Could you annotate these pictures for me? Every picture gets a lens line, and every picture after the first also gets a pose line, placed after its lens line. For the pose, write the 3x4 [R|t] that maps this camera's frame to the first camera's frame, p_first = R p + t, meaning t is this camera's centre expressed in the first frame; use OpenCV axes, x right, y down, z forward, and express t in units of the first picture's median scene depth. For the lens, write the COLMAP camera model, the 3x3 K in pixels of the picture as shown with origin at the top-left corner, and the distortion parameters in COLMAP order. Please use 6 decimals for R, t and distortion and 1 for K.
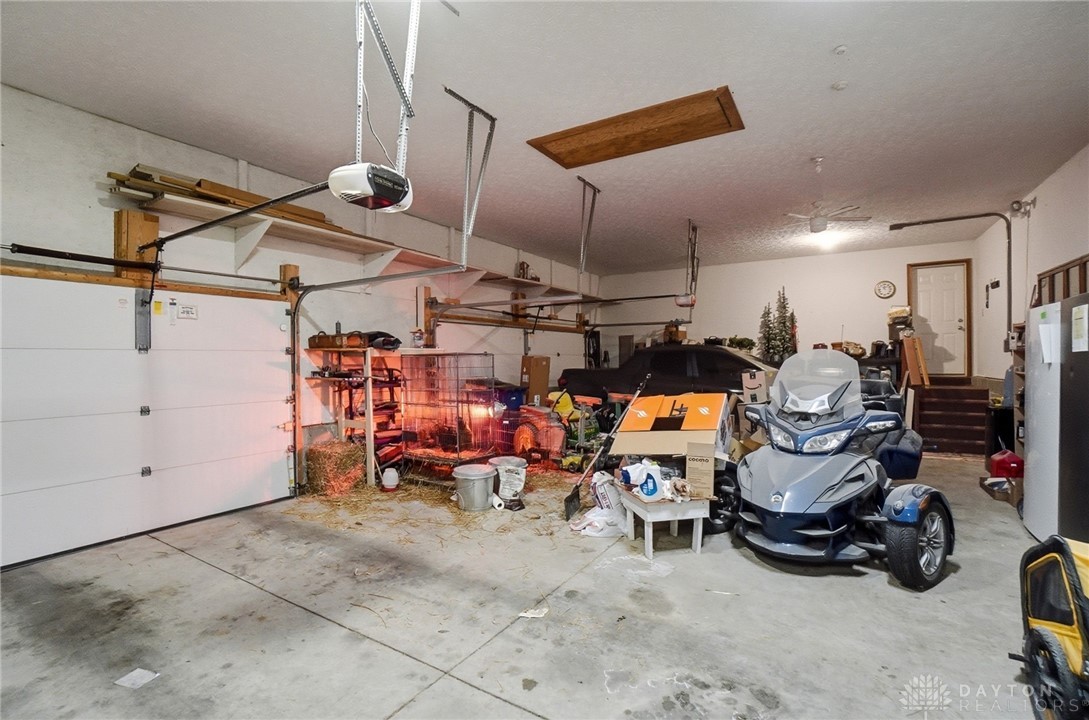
lens RADIAL K [[502.0, 0, 517.2], [0, 502.0, 350.5], [0, 0, 1]] dist [-0.005633, -0.000304]
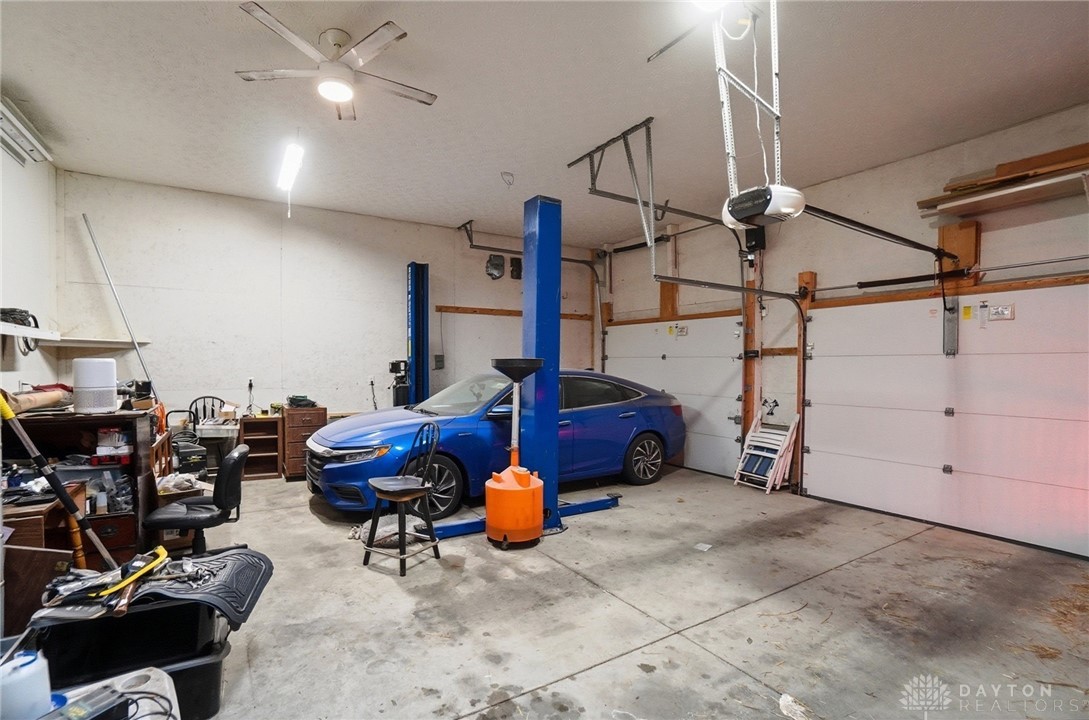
lens RADIAL K [[502.0, 0, 551.0], [0, 502.0, 361.0], [0, 0, 1]] dist [-0.005633, -0.000304]
pose [[-0.384251, -0.007753, -0.923196, 0.629341], [0.008983, 0.999886, -0.012136, 0.020019], [0.923185, -0.012957, -0.384138, 0.718279]]
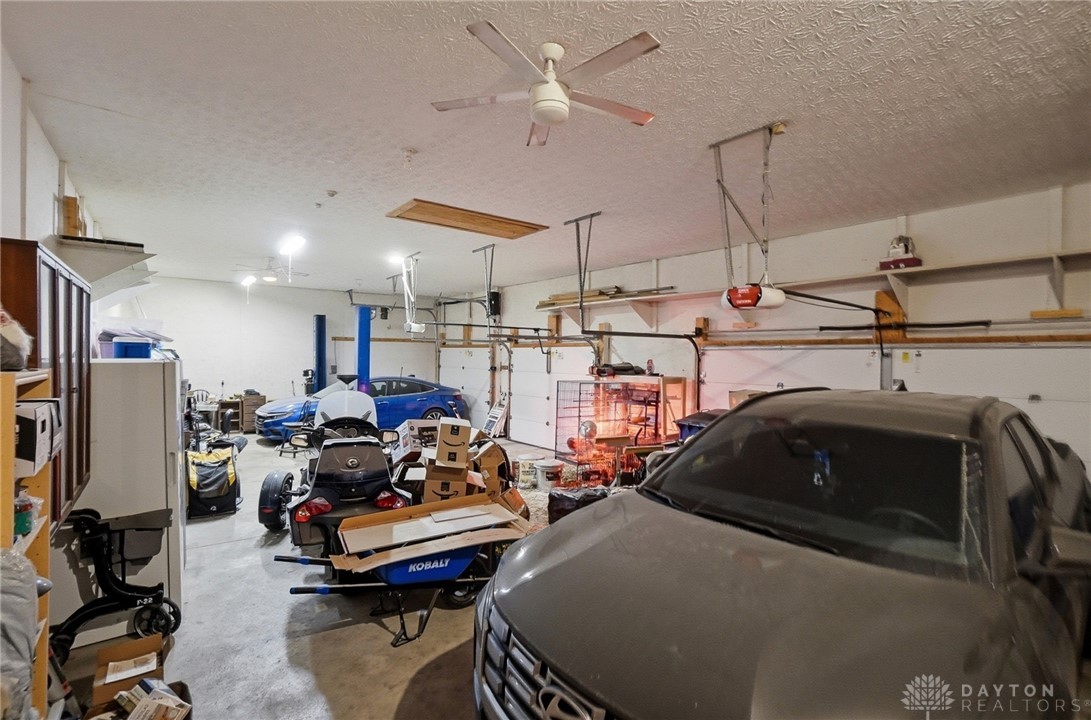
lens RADIAL K [[502.9, 0, 536.4], [0, 502.9, 360.4], [0, 0, 1]] dist [-0.005633, -0.000304]
pose [[-0.323728, 0.005083, -0.946136, 1.768973], [0.001626, 0.999987, 0.004816, -0.082139], [0.946149, 0.000021, -0.323733, 1.973306]]
